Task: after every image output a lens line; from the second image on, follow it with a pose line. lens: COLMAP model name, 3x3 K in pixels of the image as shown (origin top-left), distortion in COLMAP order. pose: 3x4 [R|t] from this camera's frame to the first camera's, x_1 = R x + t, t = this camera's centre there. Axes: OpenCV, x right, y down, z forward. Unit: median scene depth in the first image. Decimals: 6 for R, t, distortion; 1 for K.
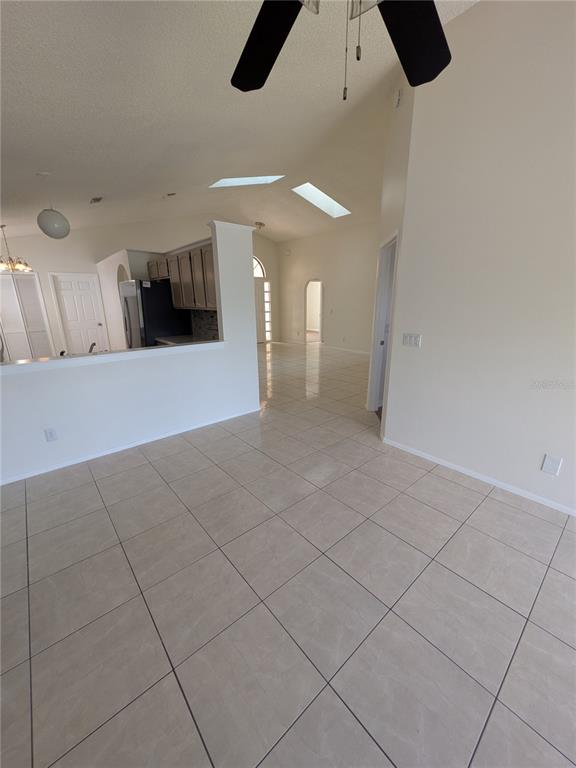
lens RADIAL K [[304.1, 0, 287.7], [0, 304.1, 384.2], [0, 0, 1]] dist [0.000639, 0.000784]
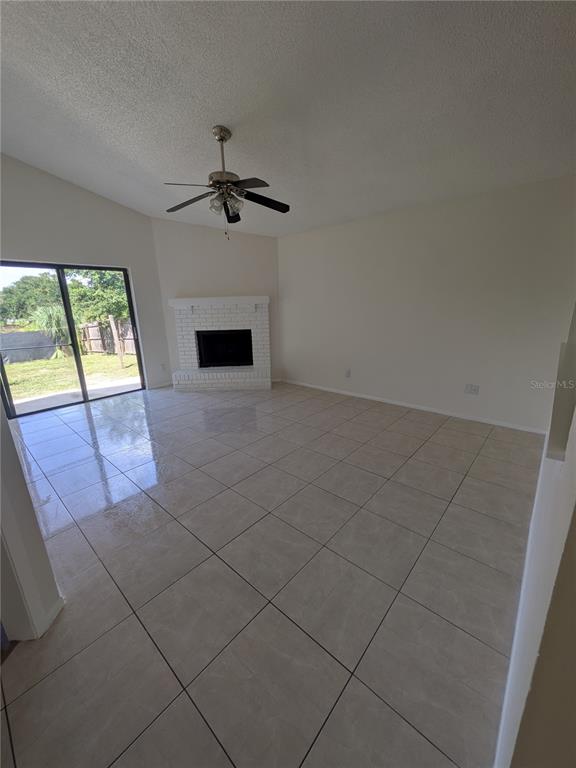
lens RADIAL K [[304.1, 0, 287.4], [0, 304.1, 382.9], [0, 0, 1]] dist [0.000639, 0.000784]
pose [[-0.989698, 0.072637, -0.123376, 0.011906], [-0.000111, 0.861351, 0.508011, -0.292698], [0.143171, 0.502791, -0.852469, 1.117921]]
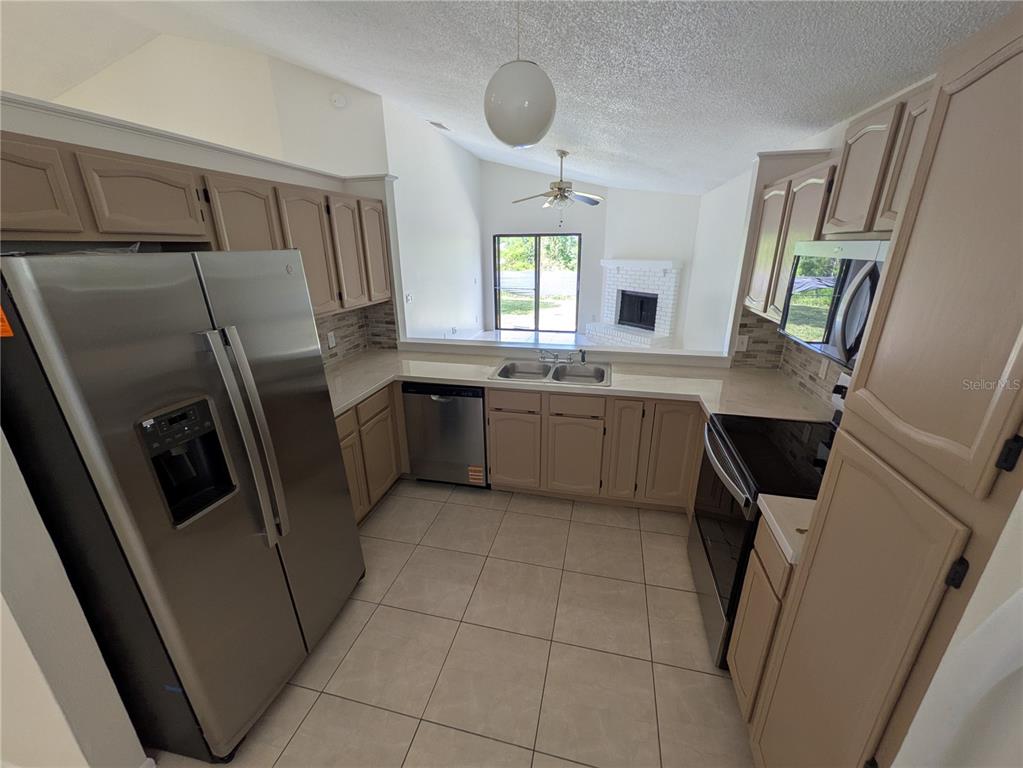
lens RADIAL K [[407.5, 0, 511.5], [0, 407.5, 389.8], [0, 0, 1]] dist [0.001488, 0.000156]
pose [[-0.583374, -0.254538, 0.771288, -1.150797], [0.238219, 0.854238, 0.462093, -0.431707], [-0.776483, 0.453308, -0.437704, 1.287029]]
